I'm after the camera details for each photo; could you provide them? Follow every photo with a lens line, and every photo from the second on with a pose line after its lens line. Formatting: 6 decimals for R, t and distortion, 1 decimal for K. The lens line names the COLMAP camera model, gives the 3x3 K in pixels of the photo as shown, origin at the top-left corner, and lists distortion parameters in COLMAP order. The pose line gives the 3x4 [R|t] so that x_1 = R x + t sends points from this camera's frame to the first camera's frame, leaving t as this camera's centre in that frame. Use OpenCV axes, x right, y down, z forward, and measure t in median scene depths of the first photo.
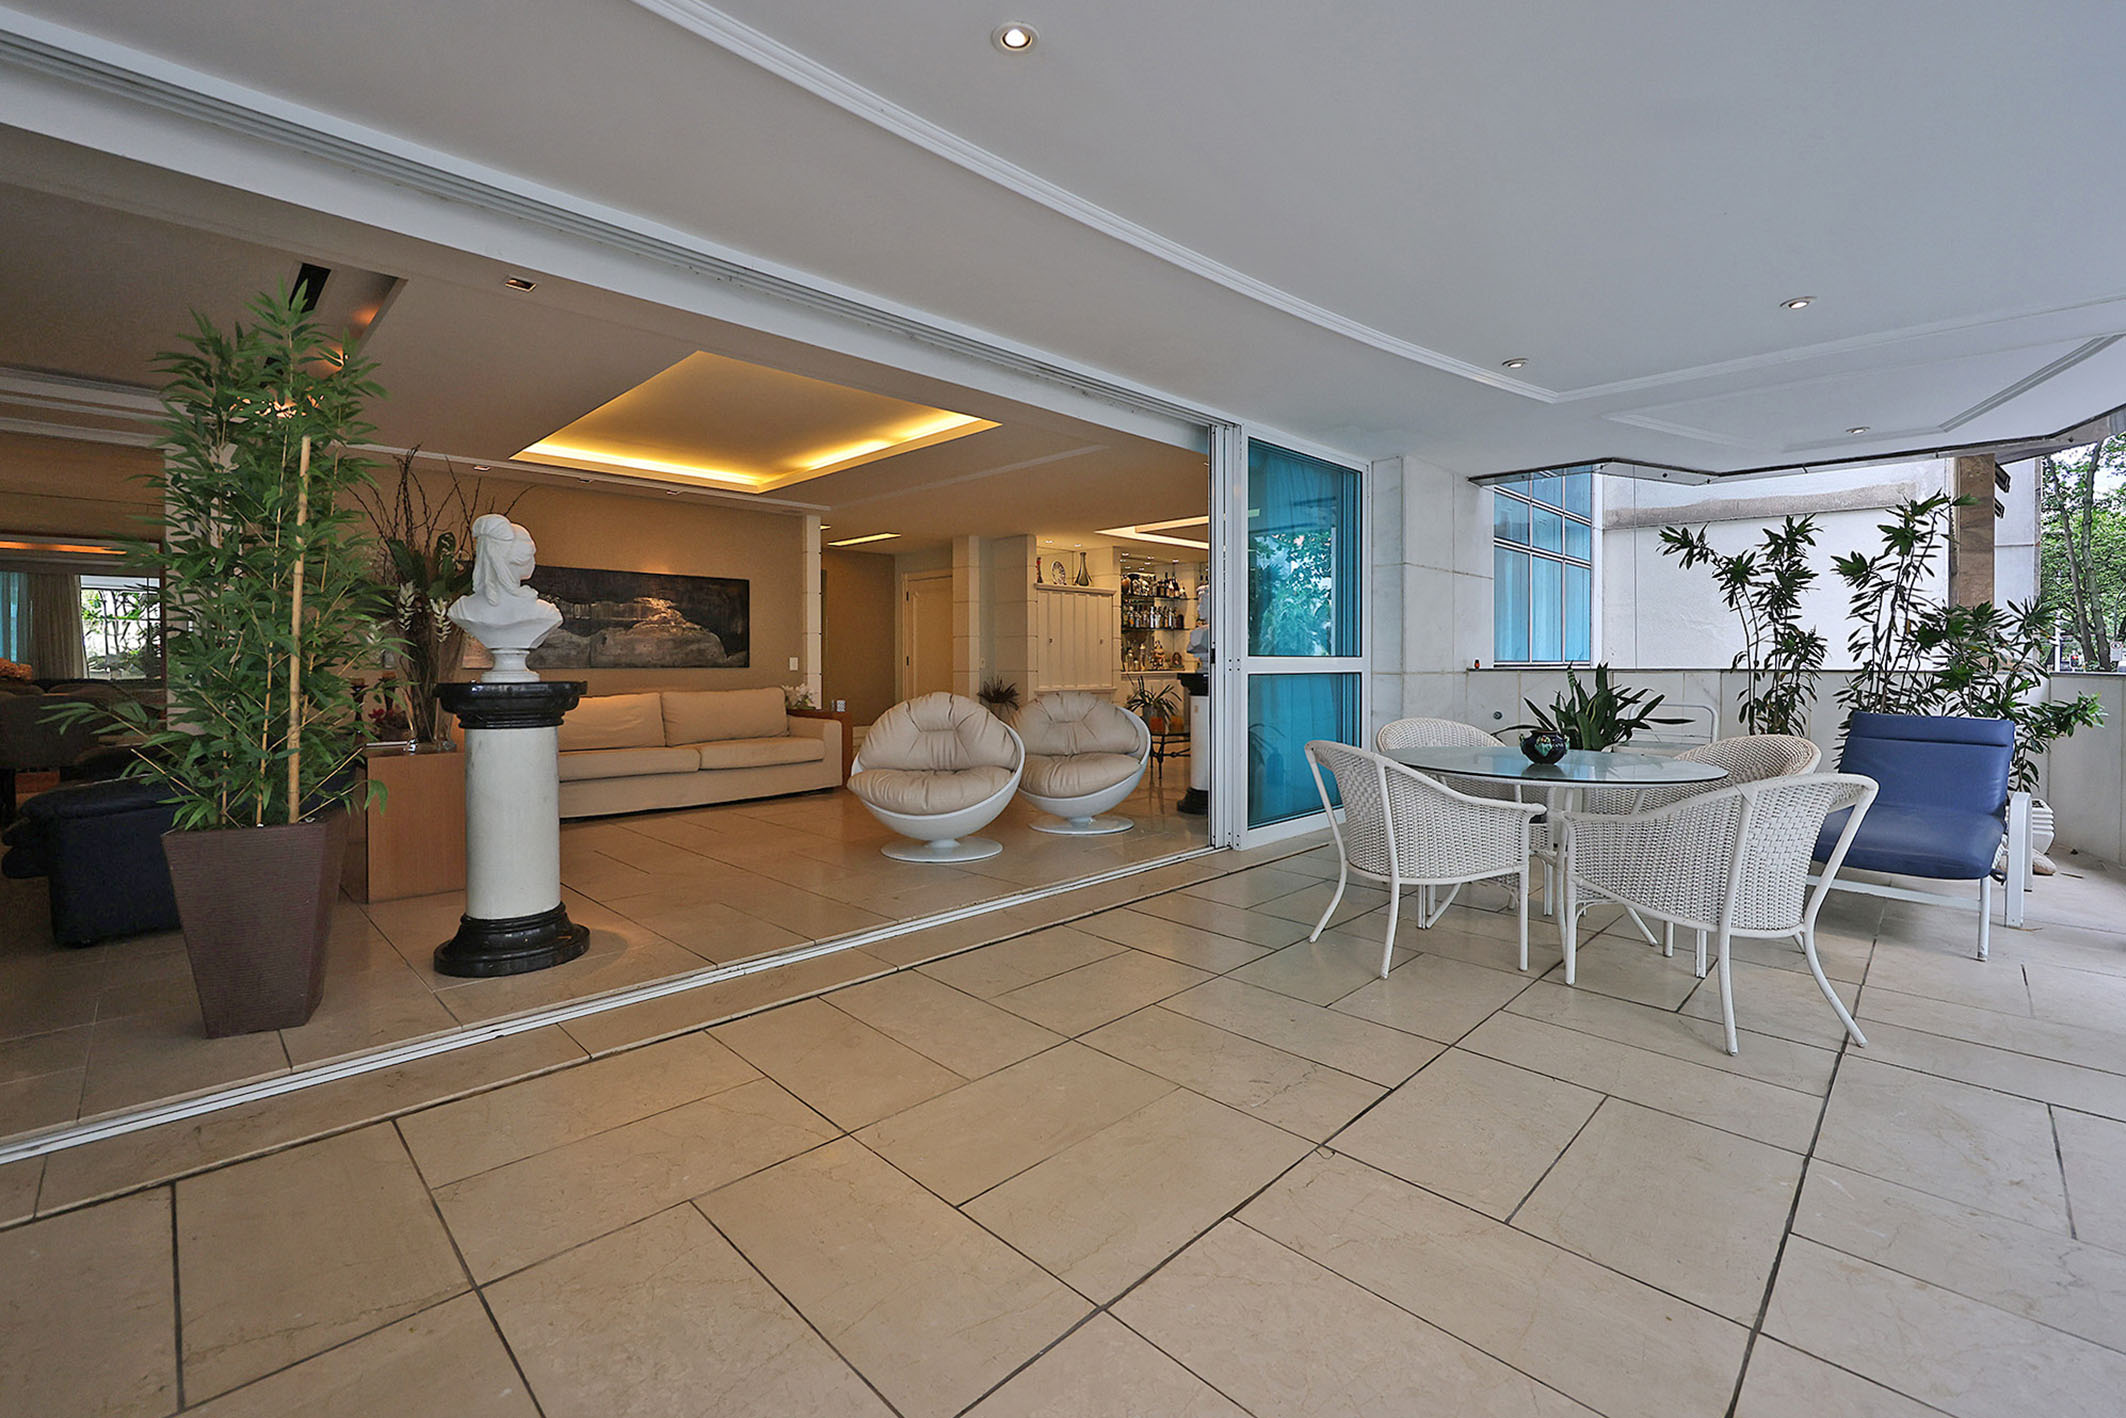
lens RADIAL K [[904.8, 0, 1002.0], [0, 904.8, 670.0], [0, 0, 1]] dist [-0.002489, 0.000416]
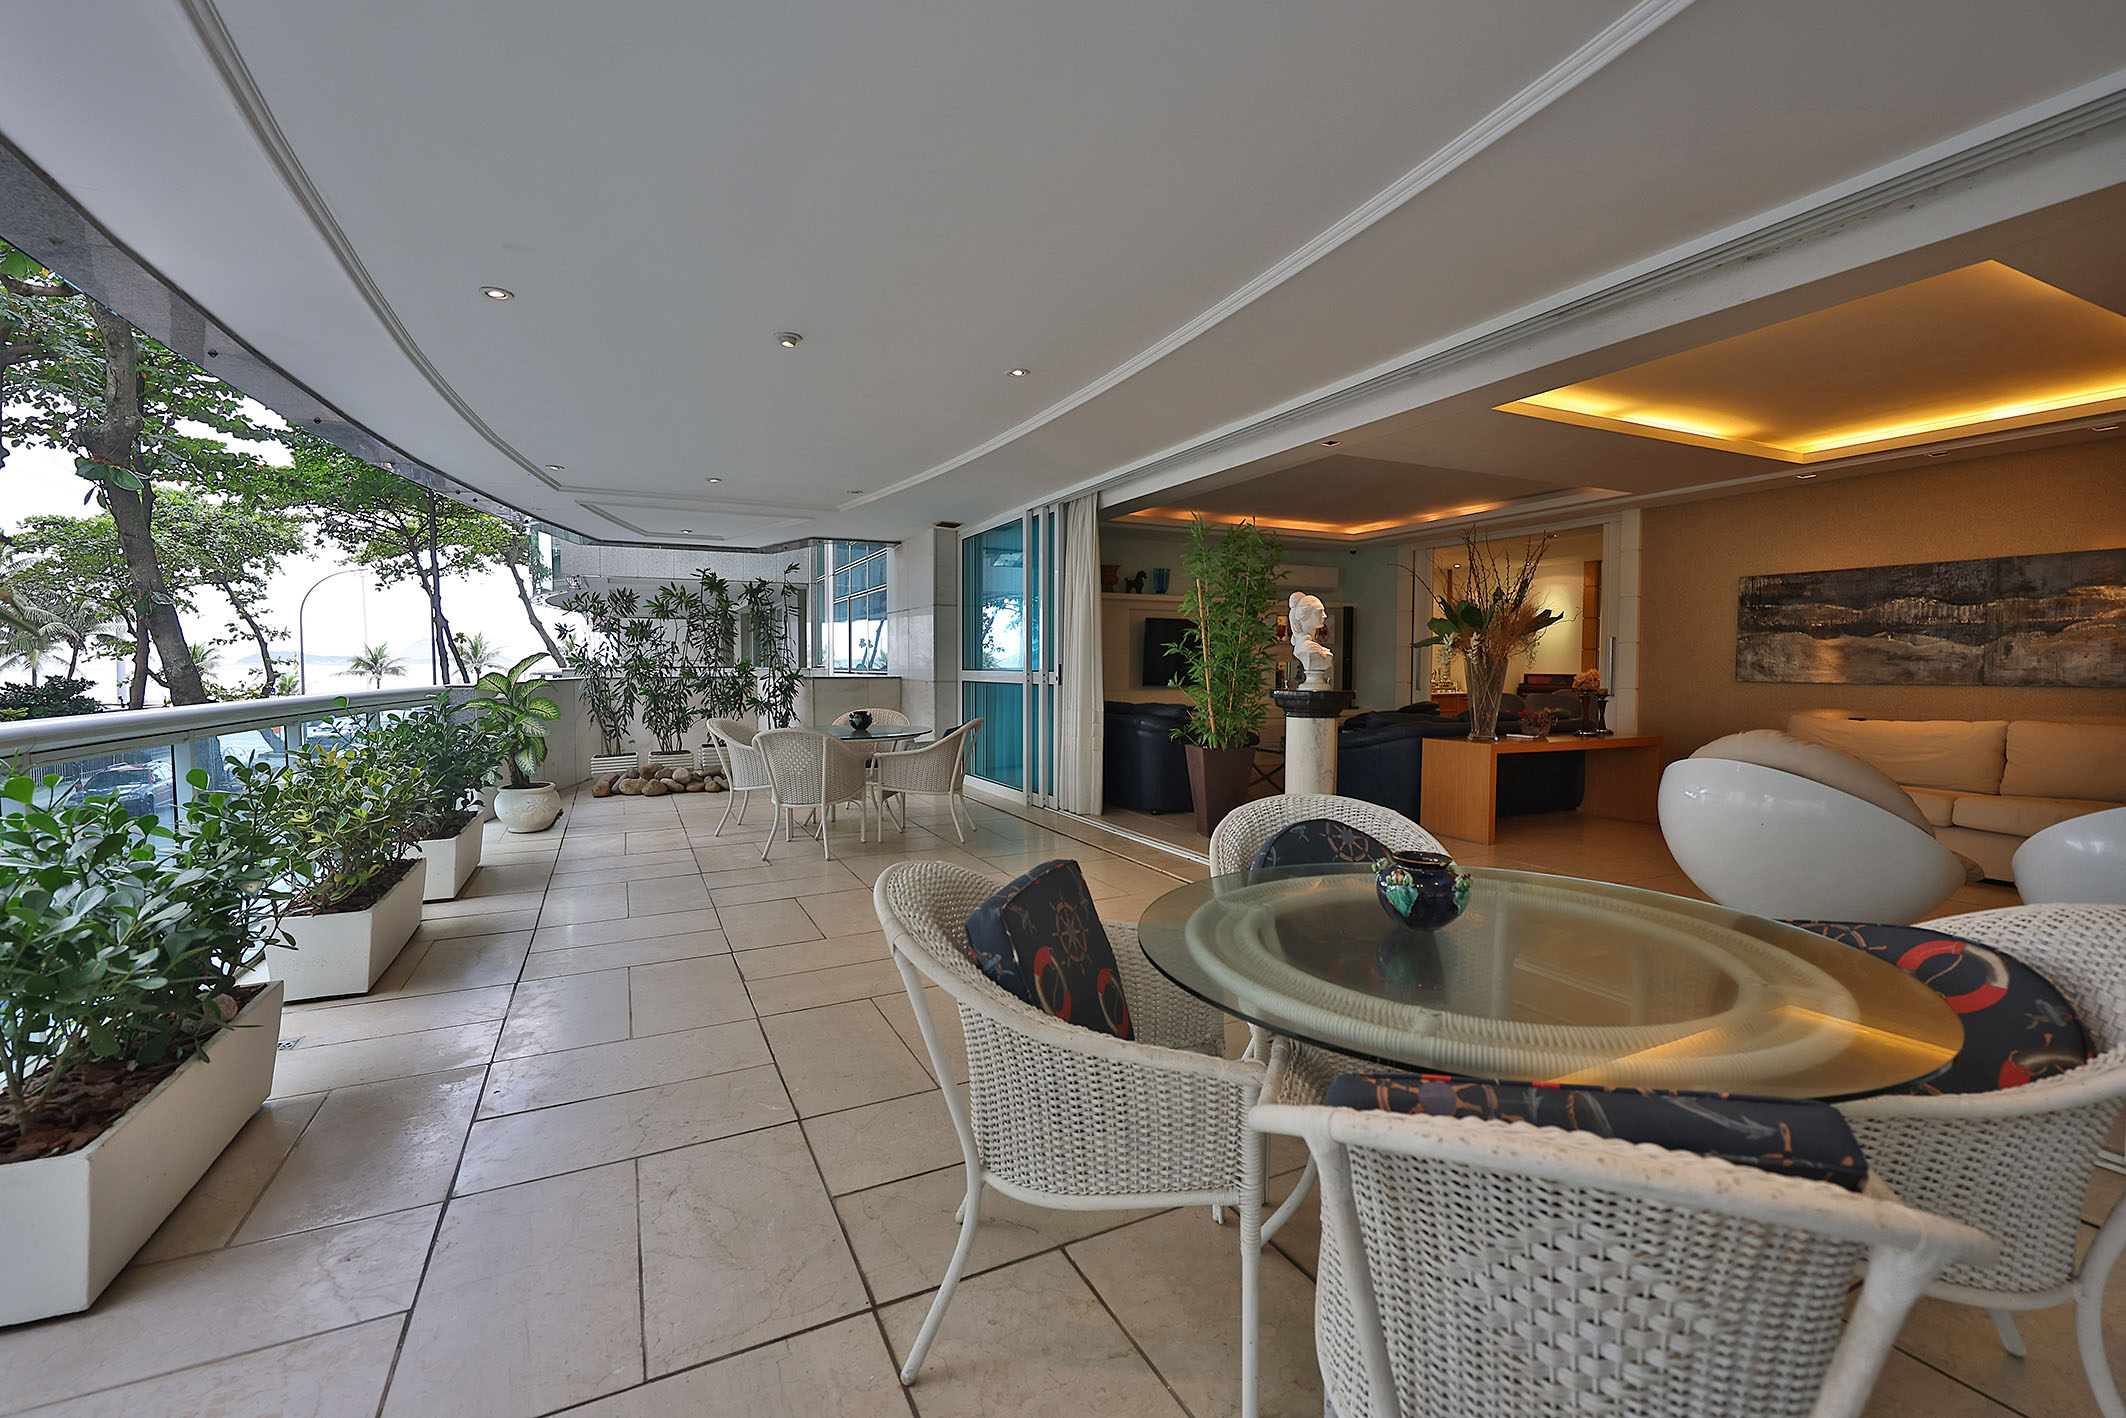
lens RADIAL K [[896.7, 0, 1050.7], [0, 896.7, 704.7], [0, 0, 1]] dist [-0.001003, 0.000244]
pose [[-0.294372, 0.040001, -0.954854, 0.514326], [-0.008713, 0.998970, 0.044535, -0.013076], [0.955651, 0.021429, -0.293720, 0.448370]]
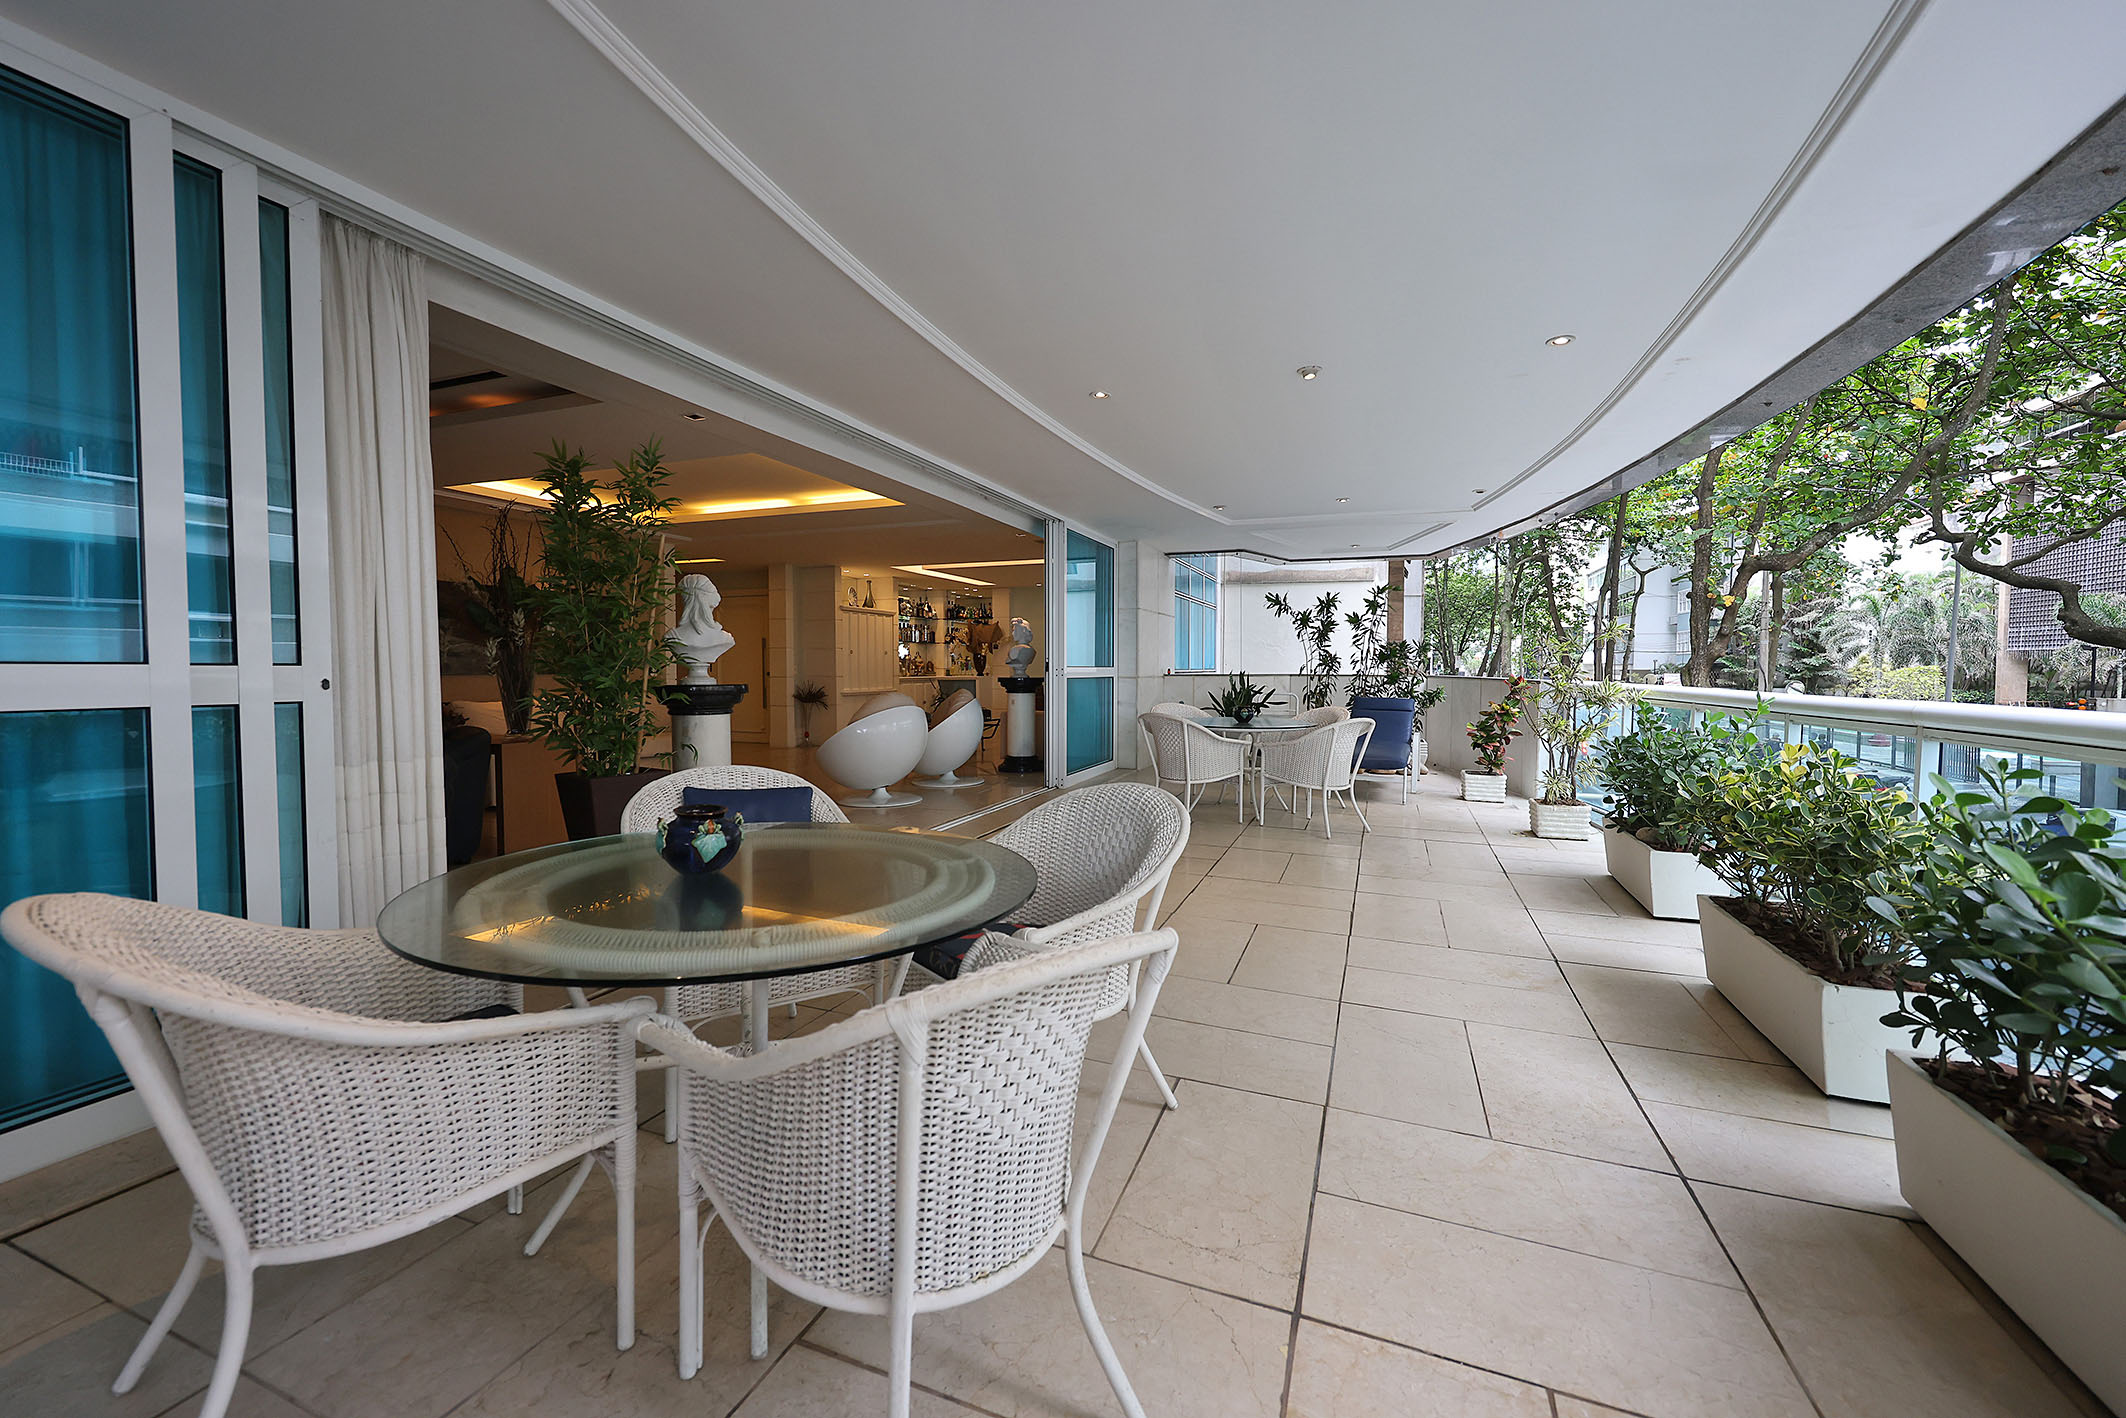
lens RADIAL K [[848.3, 0, 1052.8], [0, 848.3, 699.0], [0, 0, 1]] dist [-0.001302, 0.000019]
pose [[0.903260, -0.014423, 0.428850, -0.270964], [0.002335, 0.999585, 0.028700, -0.000914], [-0.429086, -0.024922, 0.902920, -0.234729]]
